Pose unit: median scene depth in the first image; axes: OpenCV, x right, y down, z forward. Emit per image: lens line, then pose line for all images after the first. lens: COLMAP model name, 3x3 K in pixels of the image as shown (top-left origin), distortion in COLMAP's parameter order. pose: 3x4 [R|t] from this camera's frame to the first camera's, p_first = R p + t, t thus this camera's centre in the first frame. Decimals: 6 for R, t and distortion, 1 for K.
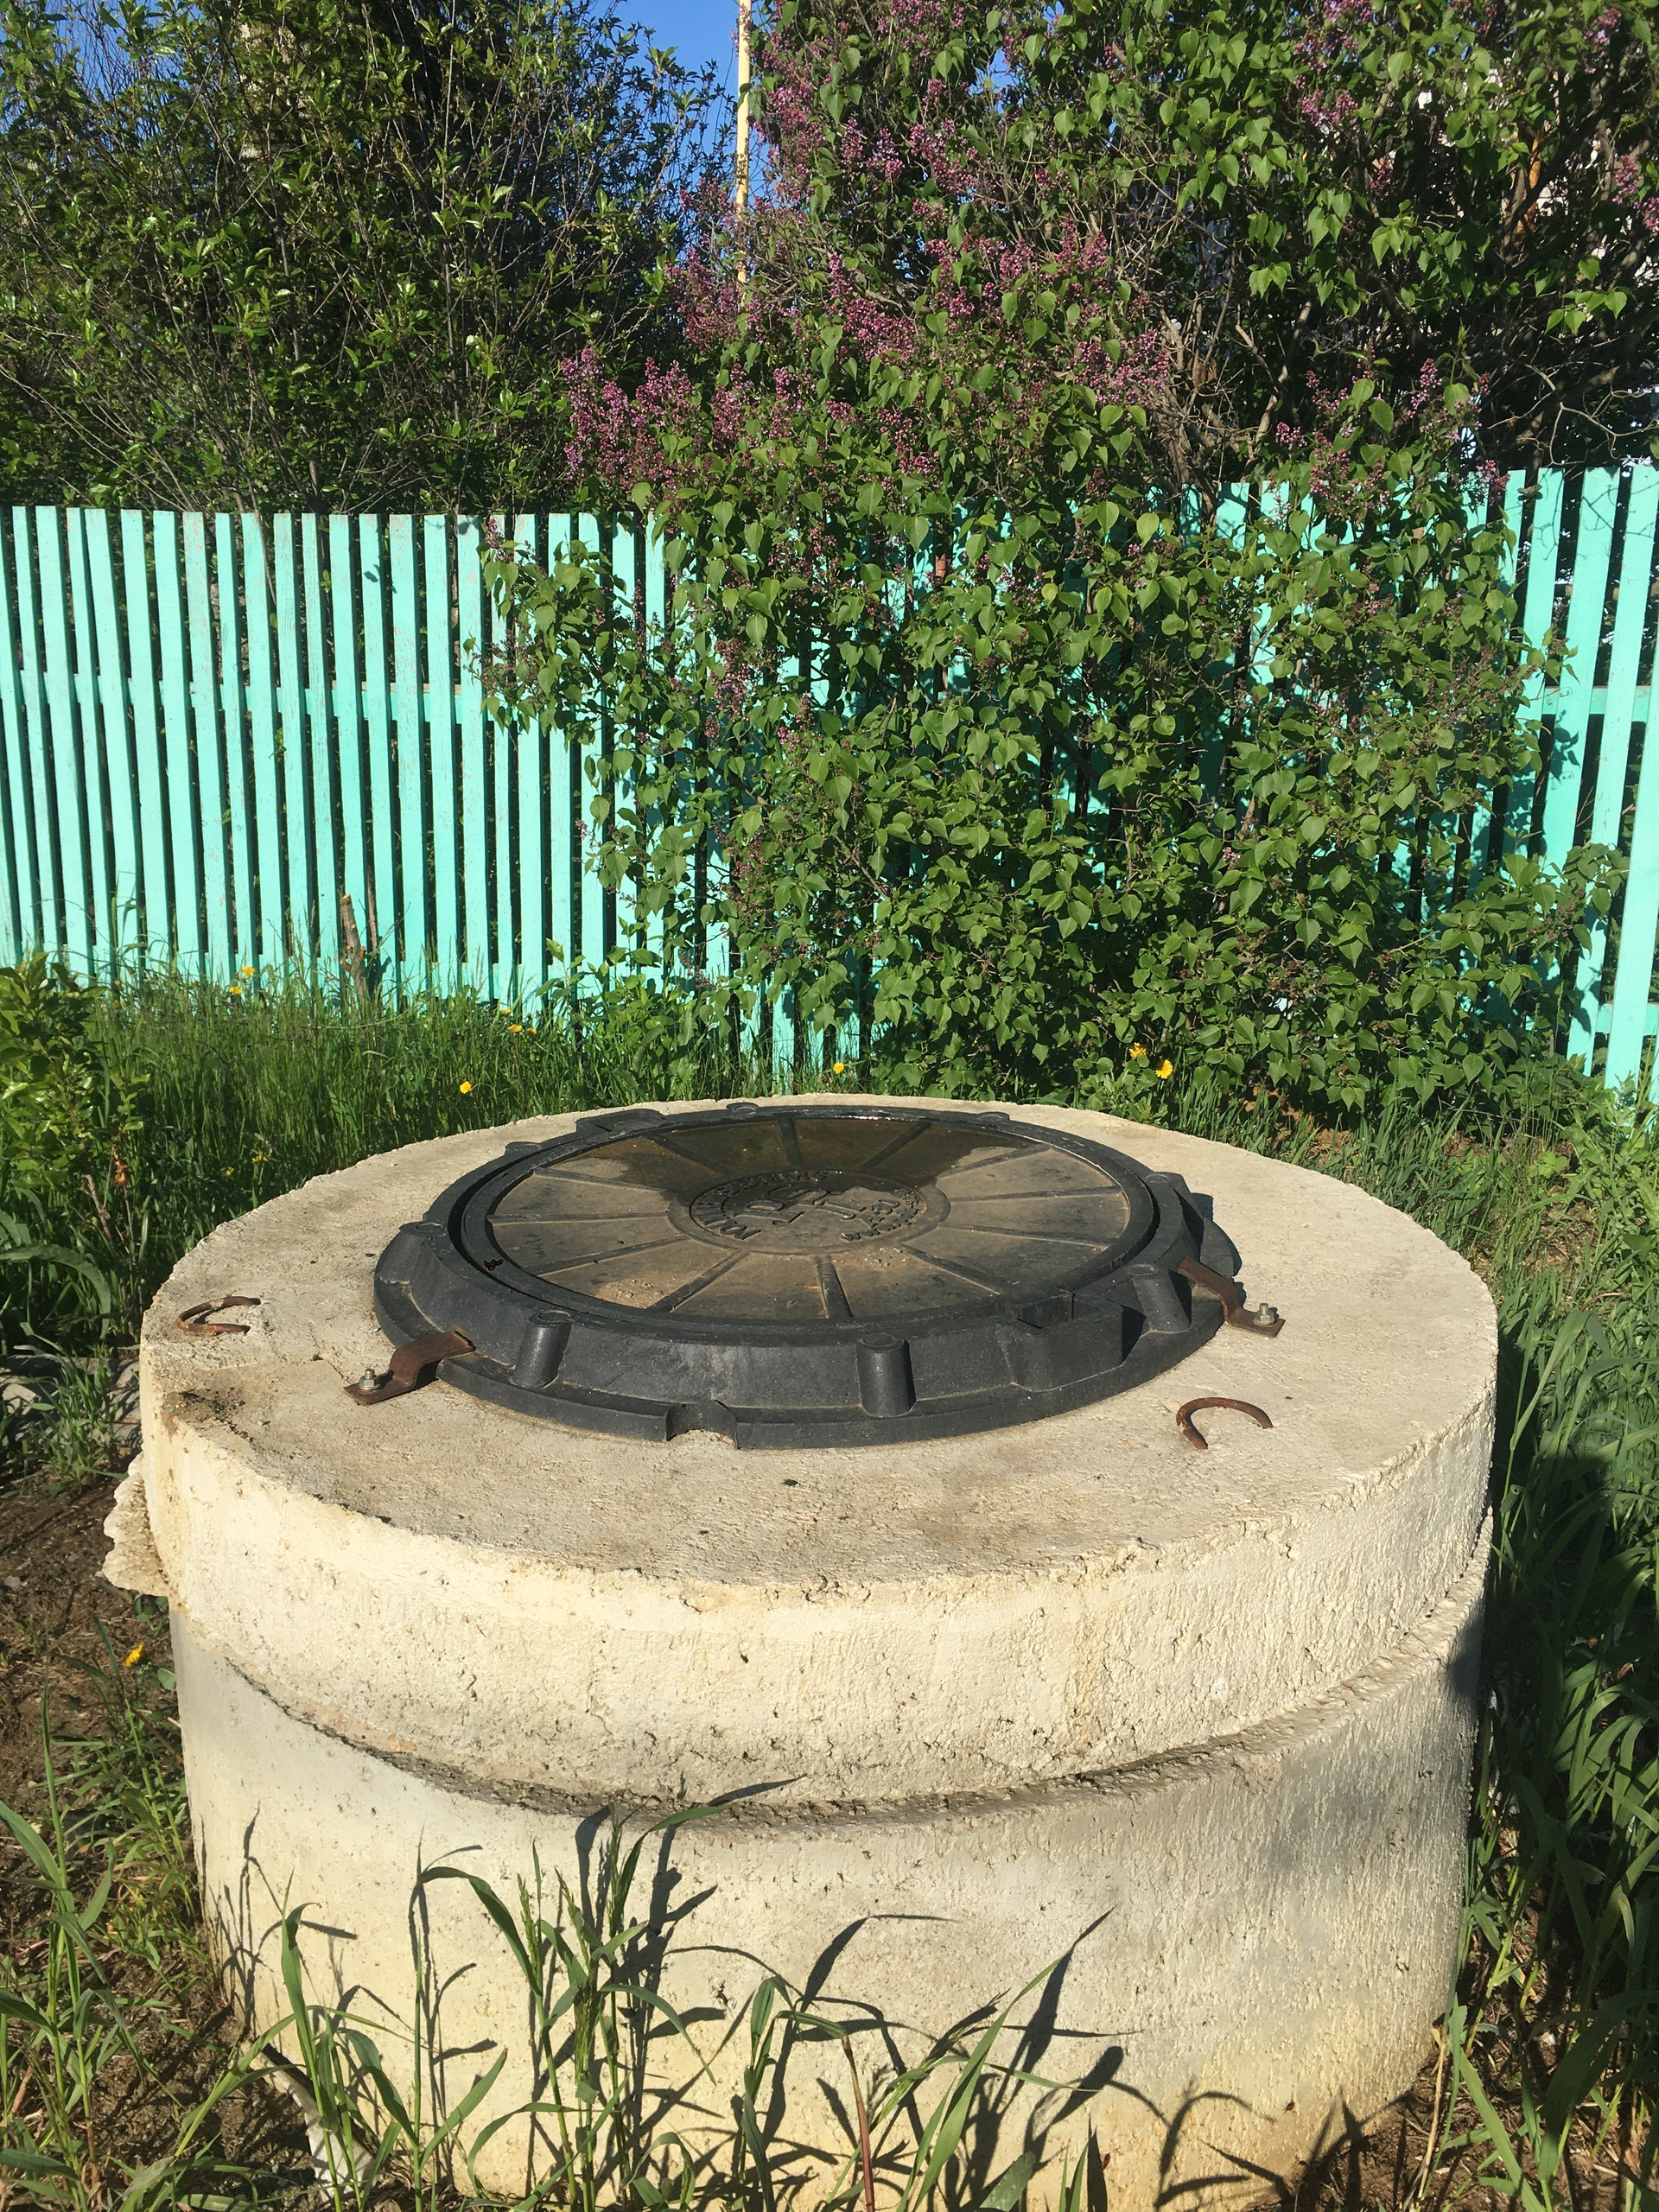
lens RADIAL K [[1897.3, 0, 829.5], [0, 1897.3, 1106.0], [0, 0, 1]] dist [0.098023, -0.123186]
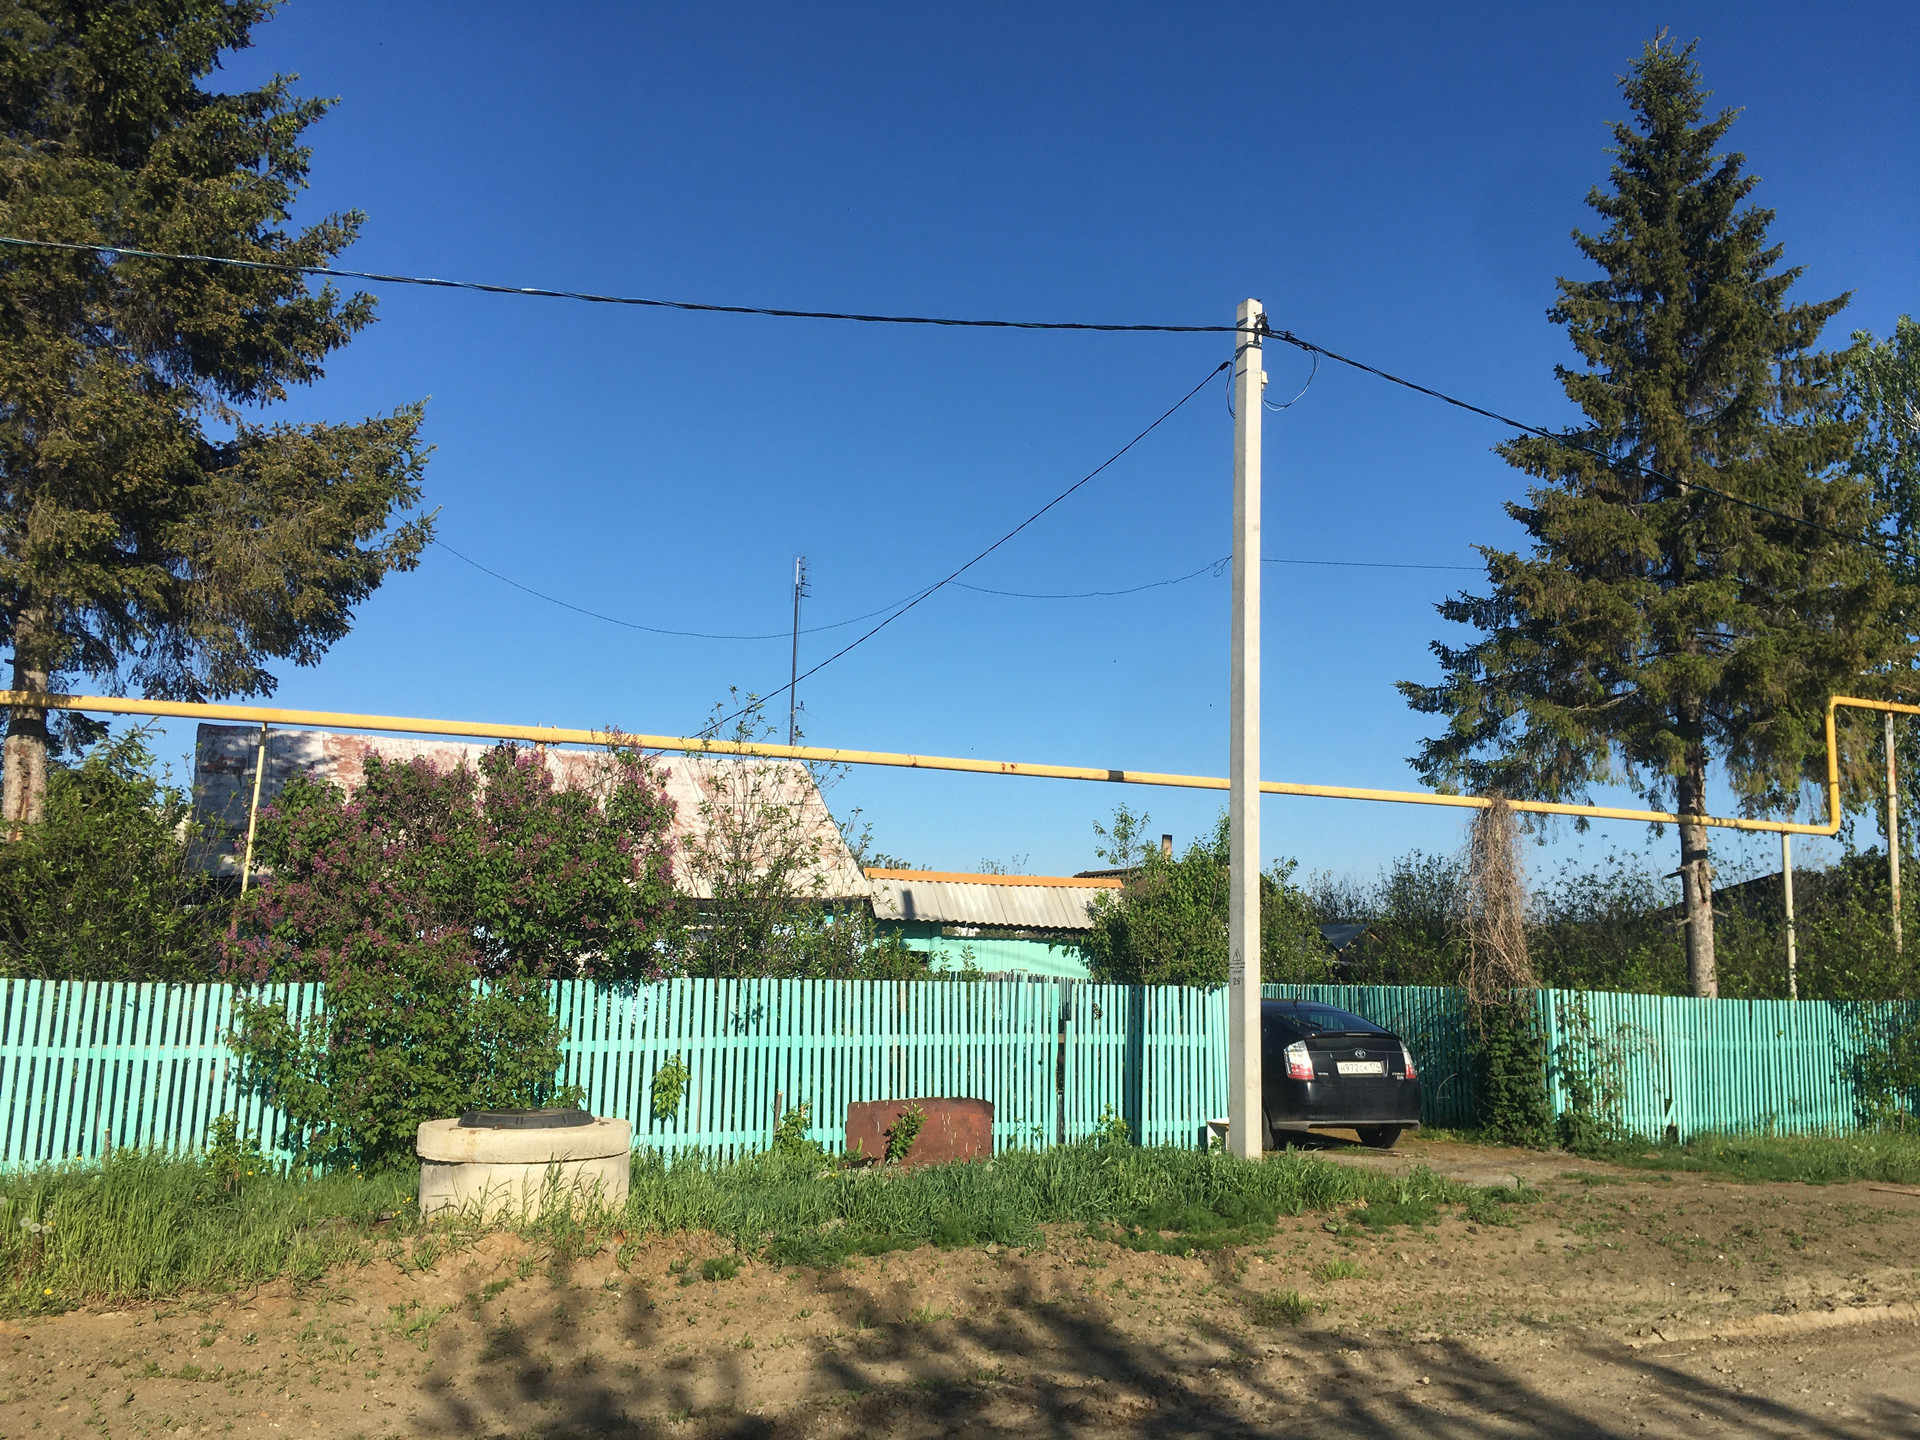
lens RADIAL K [[1646.8, 0, 944.6], [0, 1646.8, 720.0], [0, 0, 1]] dist [0.098023, -0.123186]
pose [[0.753985, 0.126663, 0.644564, -1.059578], [0.155430, 0.918970, -0.362403, 0.424425], [-0.638238, 0.373431, 0.673203, -1.608644]]
